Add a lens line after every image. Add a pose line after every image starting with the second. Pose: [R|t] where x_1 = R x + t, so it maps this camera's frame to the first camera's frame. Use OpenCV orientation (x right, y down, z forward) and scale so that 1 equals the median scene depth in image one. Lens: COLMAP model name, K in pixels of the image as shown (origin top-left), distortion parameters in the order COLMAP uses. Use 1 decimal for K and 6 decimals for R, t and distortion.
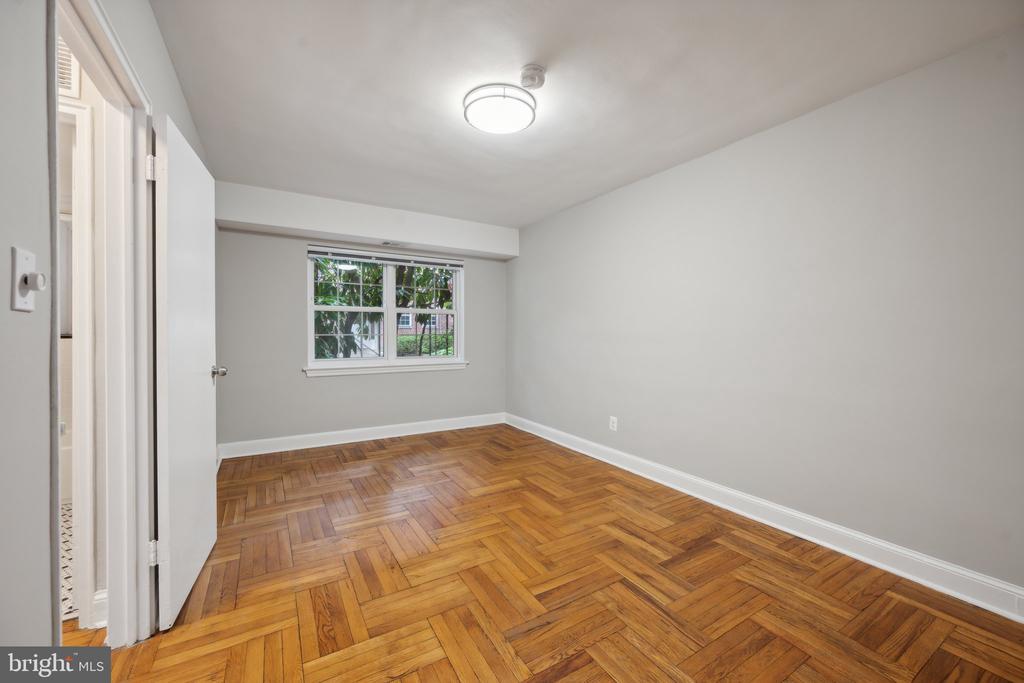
lens RADIAL K [[406.9, 0, 511.1], [0, 406.9, 333.6], [0, 0, 1]] dist [0.000080, -0.000242]
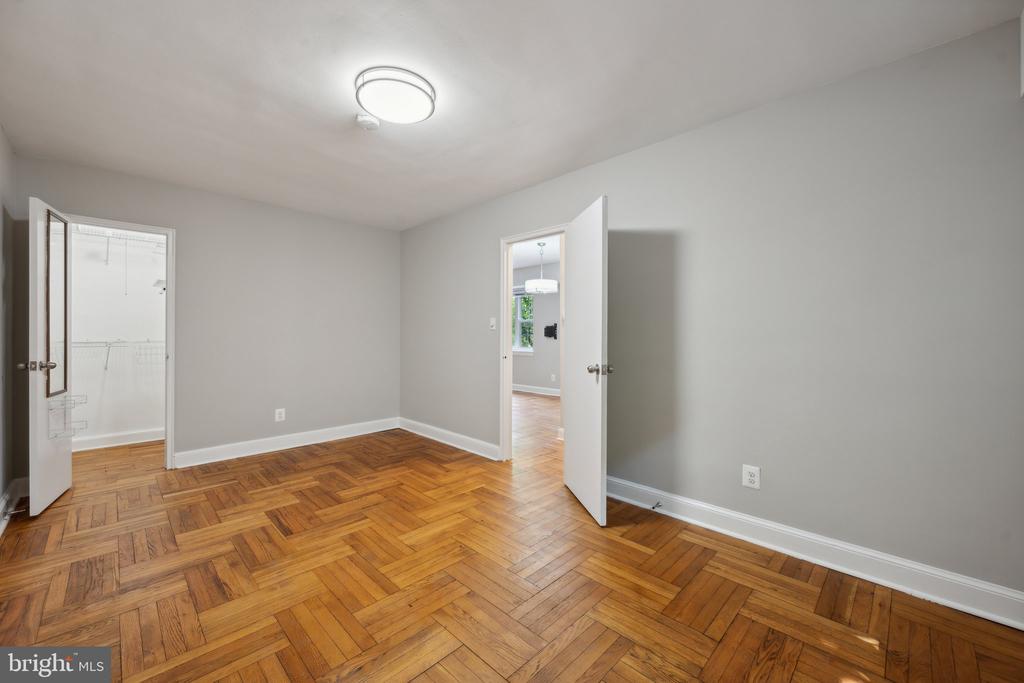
lens RADIAL K [[406.9, 0, 511.1], [0, 406.9, 333.6], [0, 0, 1]] dist [0.000080, -0.000242]
pose [[-0.968334, -0.008513, -0.249513, -0.057177], [-0.009404, 0.999953, 0.002380, -0.008531], [0.249481, 0.004651, -0.968368, 2.161688]]
